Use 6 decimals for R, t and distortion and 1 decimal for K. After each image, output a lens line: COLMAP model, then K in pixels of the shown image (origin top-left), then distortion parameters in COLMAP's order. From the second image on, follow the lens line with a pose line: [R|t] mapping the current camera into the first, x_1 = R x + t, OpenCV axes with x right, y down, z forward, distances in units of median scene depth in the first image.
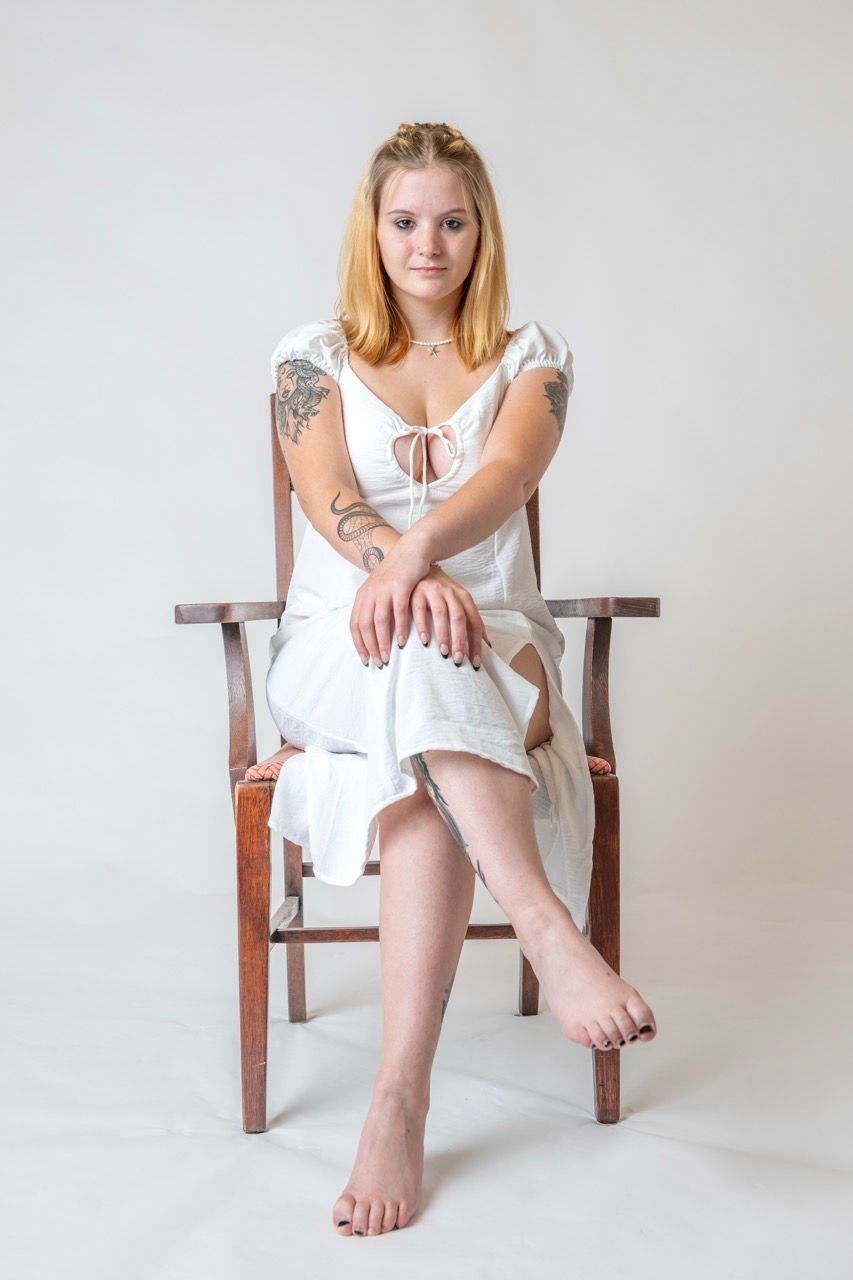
lens RADIAL K [[1834.8, 0, 426.4], [0, 1834.8, 639.8], [0, 0, 1]] dist [-0.005633, 0.000000]
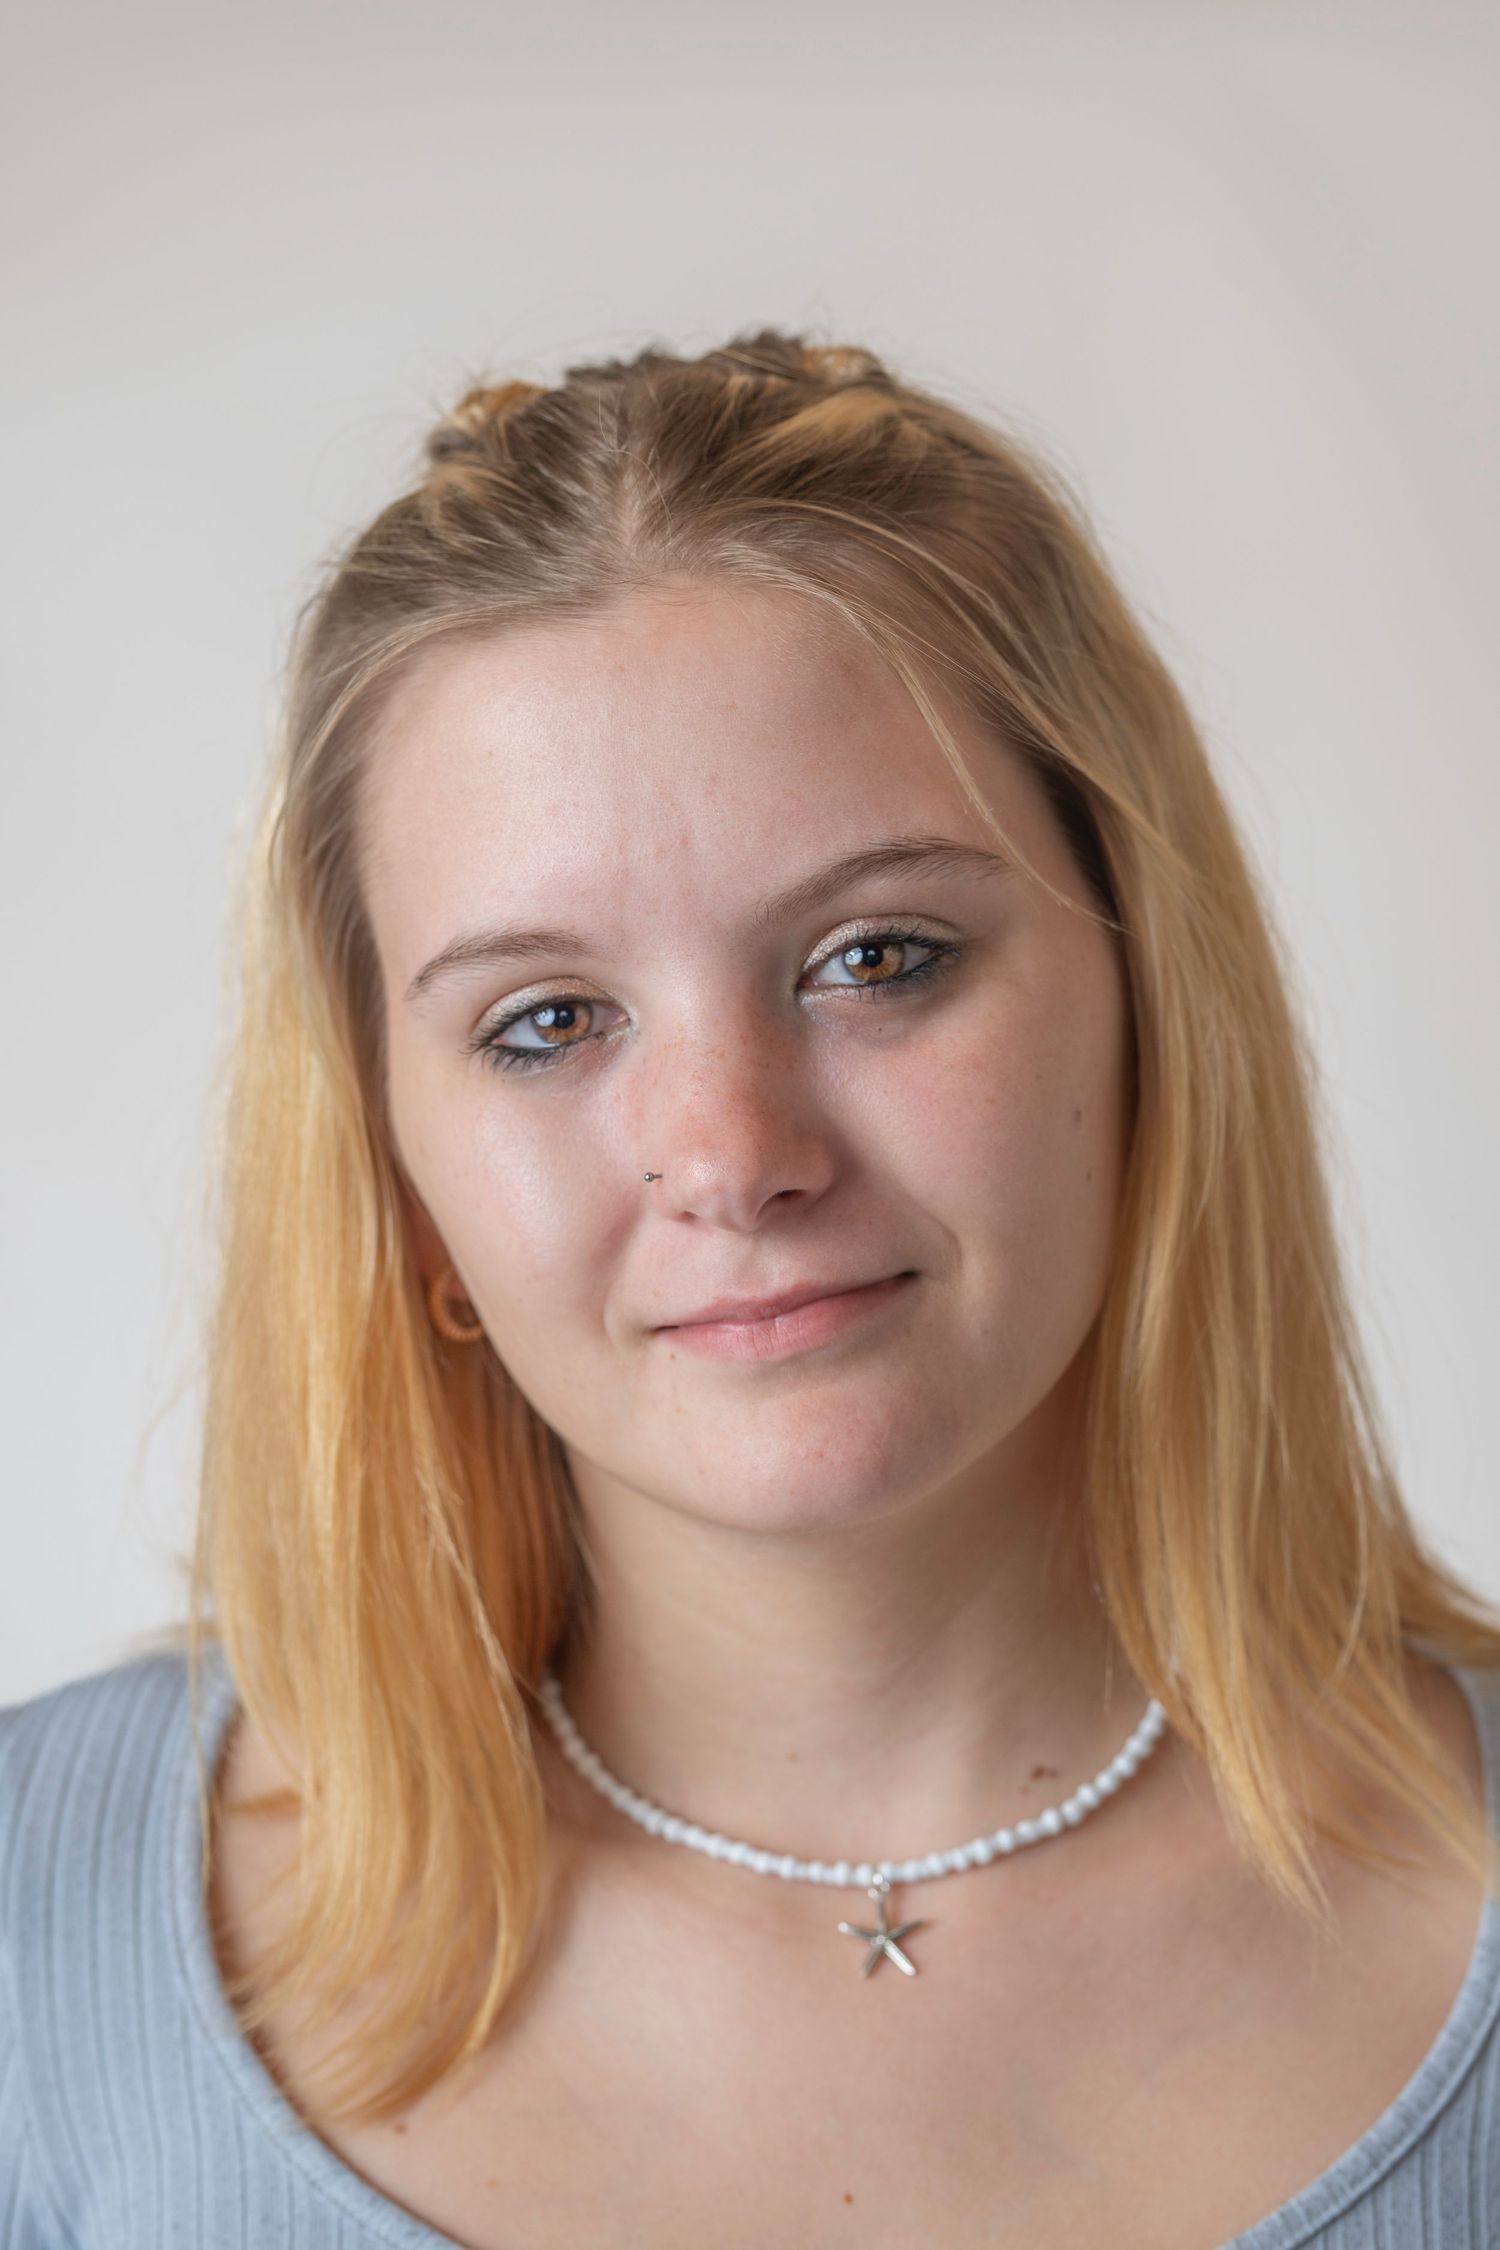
lens RADIAL K [[5479.3, 0, 750.6], [0, 5479.3, 1125.1], [0, 0, 1]] dist [0.401487, 0.000000]
pose [[0.972738, -0.201248, -0.115243, 0.049298], [0.171823, 0.959167, -0.224669, -0.124159], [0.155751, 0.198743, 0.967596, 0.603737]]
